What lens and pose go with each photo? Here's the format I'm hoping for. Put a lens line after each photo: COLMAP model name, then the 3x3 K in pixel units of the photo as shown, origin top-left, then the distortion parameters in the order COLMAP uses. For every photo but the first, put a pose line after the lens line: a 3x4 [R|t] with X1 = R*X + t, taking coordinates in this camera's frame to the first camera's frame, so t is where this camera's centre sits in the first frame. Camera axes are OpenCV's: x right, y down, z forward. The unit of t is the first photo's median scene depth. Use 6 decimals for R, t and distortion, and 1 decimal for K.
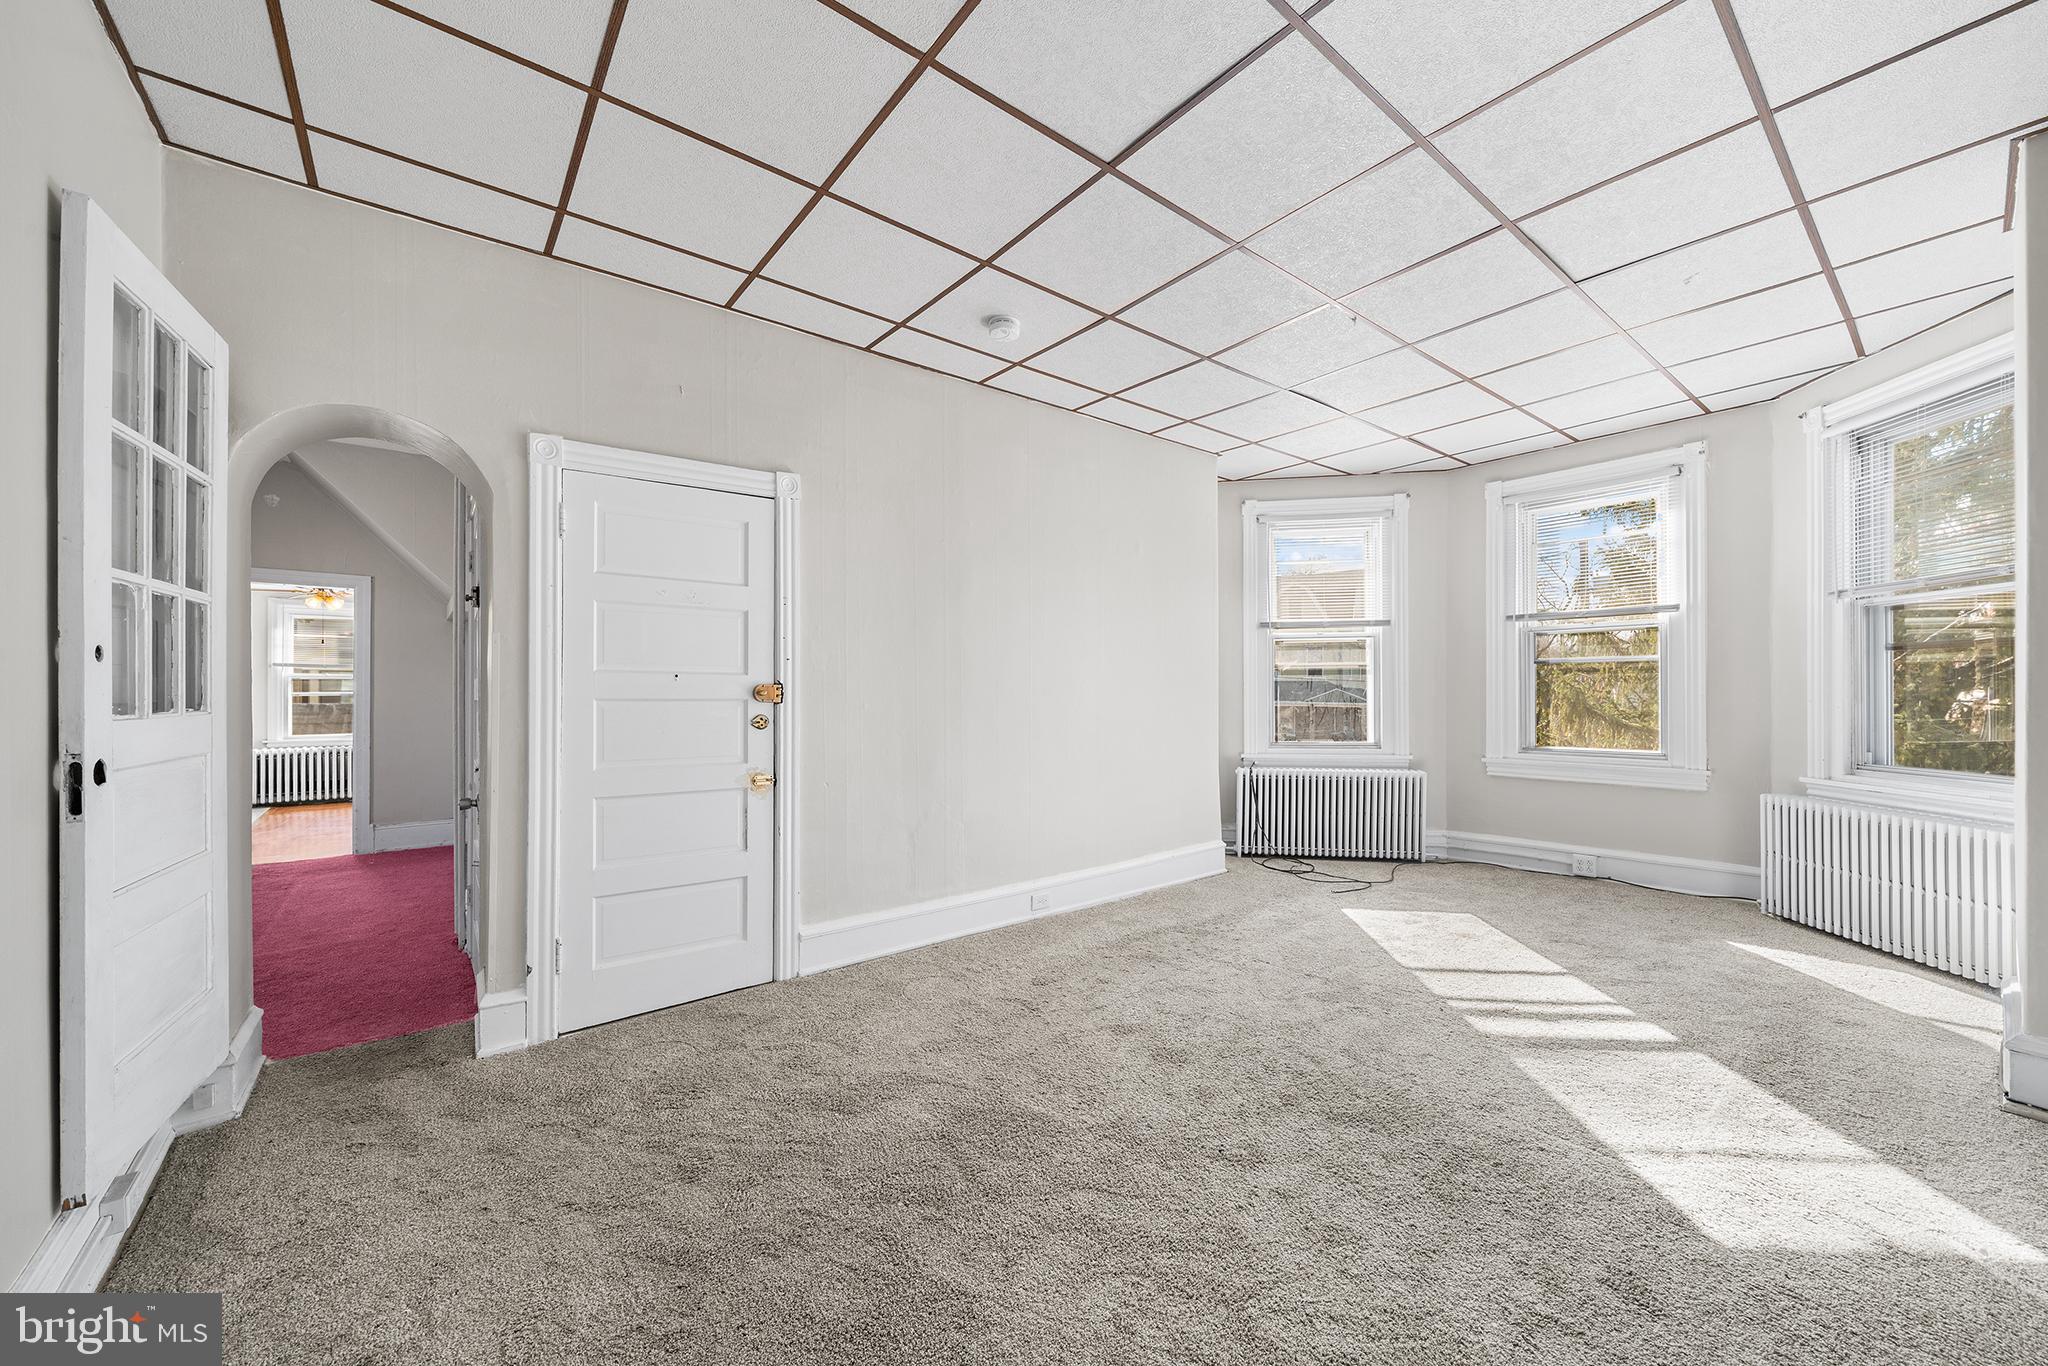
lens RADIAL K [[764.4, 0, 1024.0], [0, 764.4, 683.0], [0, 0, 1]] dist [-0.000734, -0.000134]
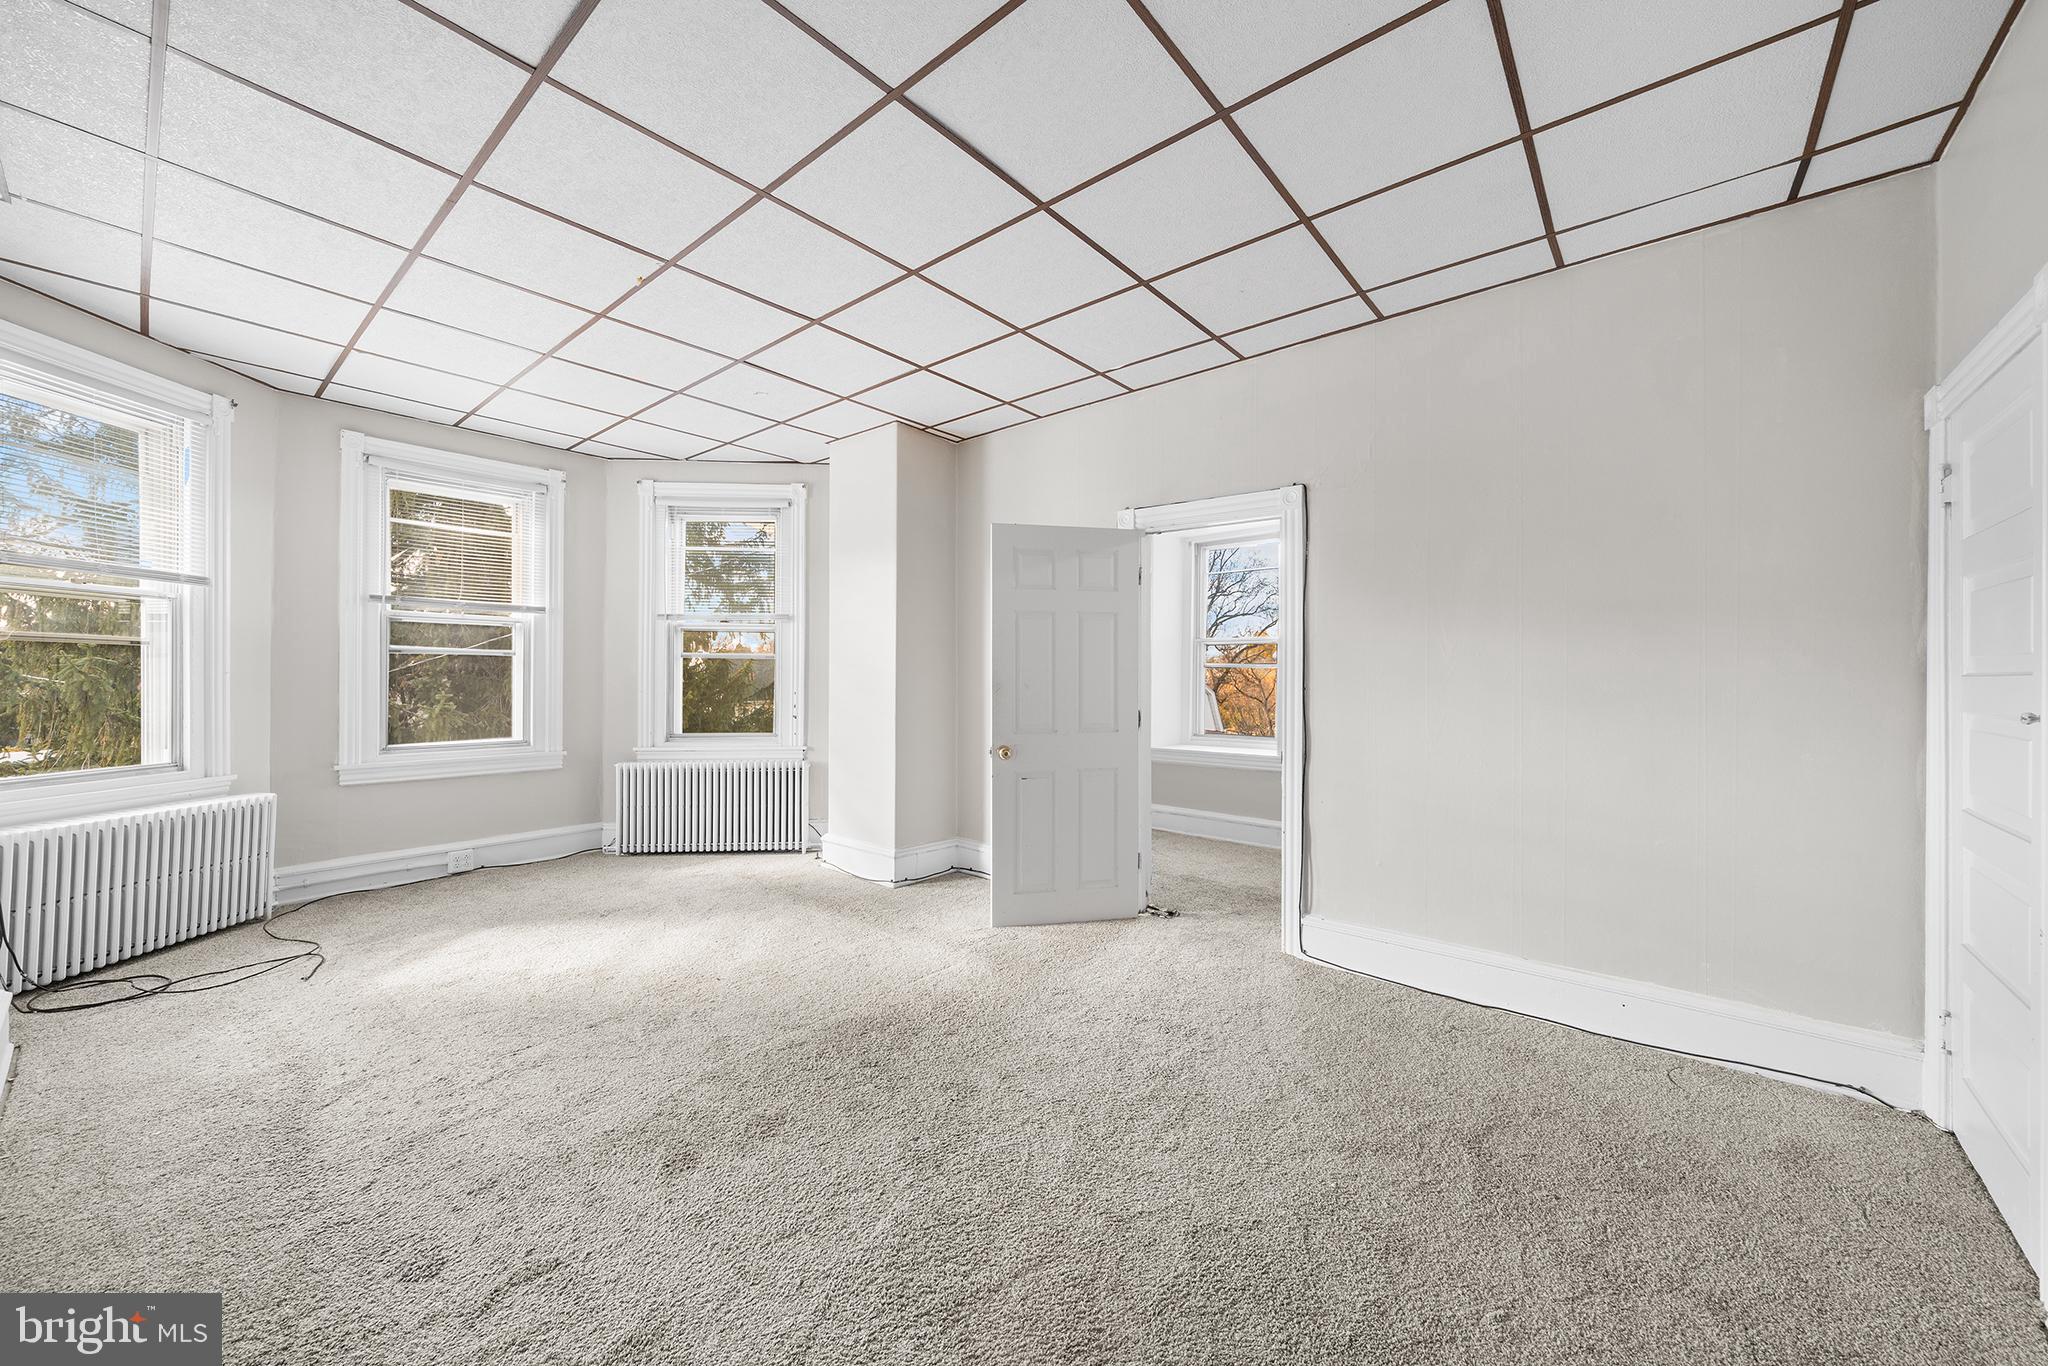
lens RADIAL K [[764.4, 0, 1024.0], [0, 764.4, 683.0], [0, 0, 1]] dist [-0.000734, -0.000134]
pose [[-0.187828, -0.003389, 0.982196, -0.386701], [-0.019760, 0.999805, -0.000329, -0.004198], [-0.982003, -0.019470, -0.187859, 0.496008]]
